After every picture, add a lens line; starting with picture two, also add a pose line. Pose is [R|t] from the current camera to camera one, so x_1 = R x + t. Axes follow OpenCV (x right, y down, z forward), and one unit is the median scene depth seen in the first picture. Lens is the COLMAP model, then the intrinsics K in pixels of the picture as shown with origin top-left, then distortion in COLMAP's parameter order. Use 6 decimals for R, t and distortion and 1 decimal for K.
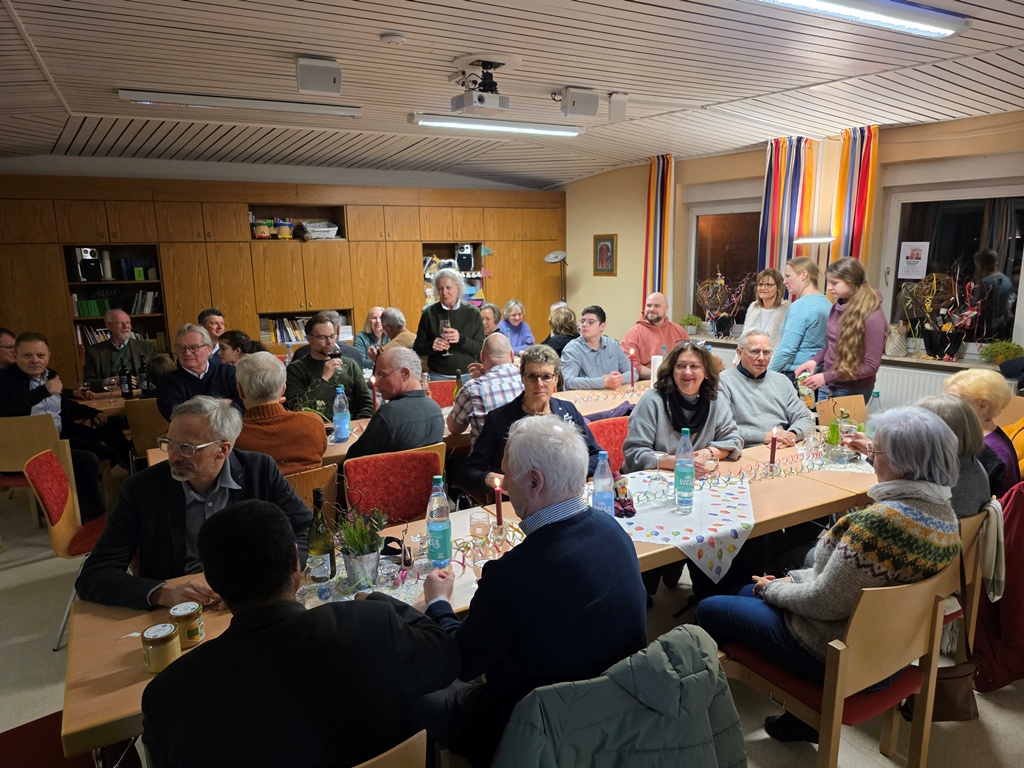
lens RADIAL K [[686.8, 0, 514.2], [0, 686.8, 385.2], [0, 0, 1]] dist [0.065389, -0.058846]
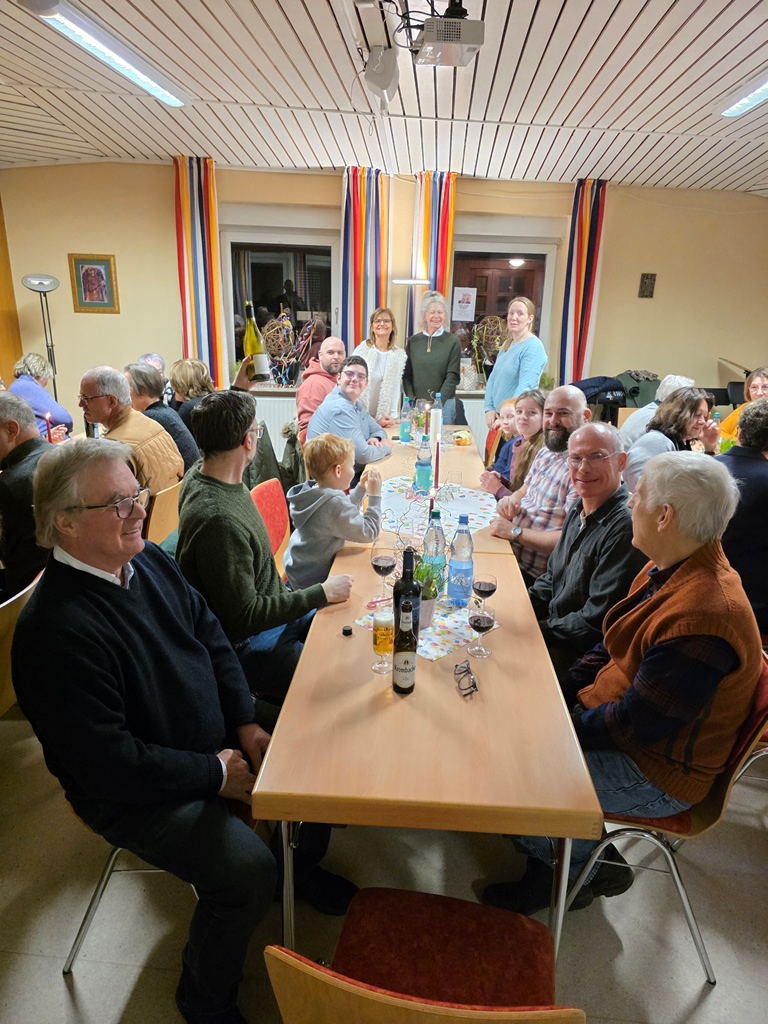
lens RADIAL K [[683.6, 0, 384.0], [0, 683.6, 512.0], [0, 0, 1]] dist [0.068747, -0.070581]
pose [[0.538964, -0.230357, 0.810218, -0.474577], [0.125205, 0.973102, 0.193380, -0.077824], [-0.832972, -0.002782, 0.553308, 0.458601]]
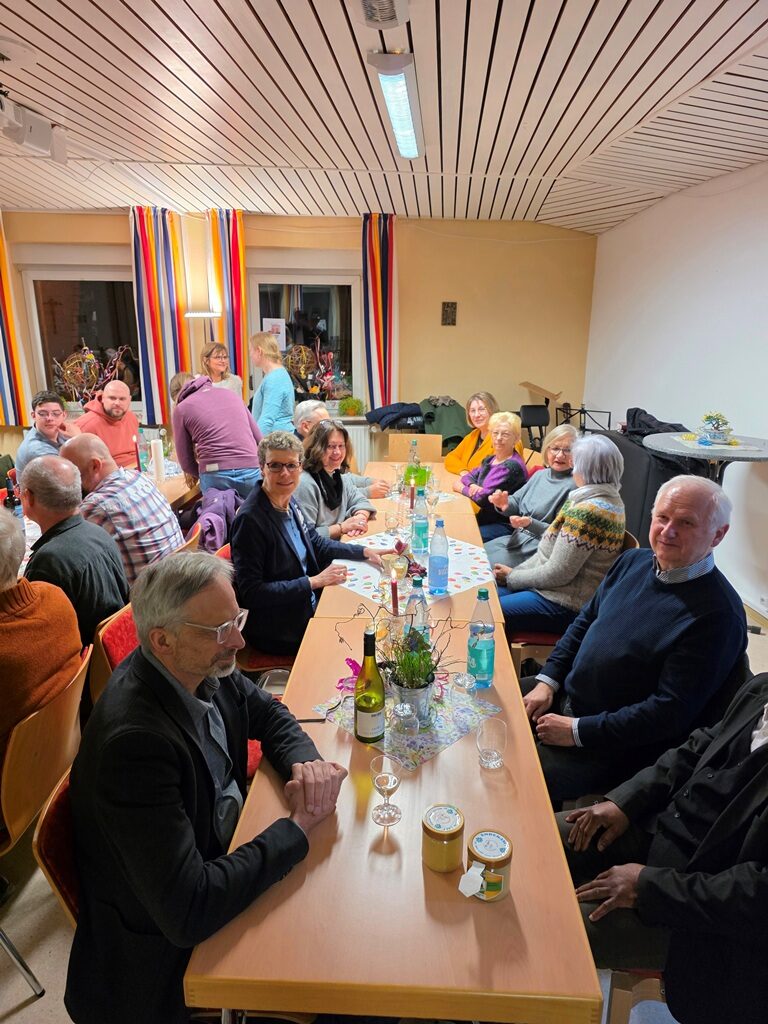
lens RADIAL K [[683.6, 0, 384.0], [0, 683.6, 512.0], [0, 0, 1]] dist [0.068747, -0.070581]
pose [[0.545660, -0.210252, 0.811203, -0.316303], [0.148483, 0.976955, 0.153334, -0.035793], [-0.824748, 0.036781, 0.564304, 0.193752]]
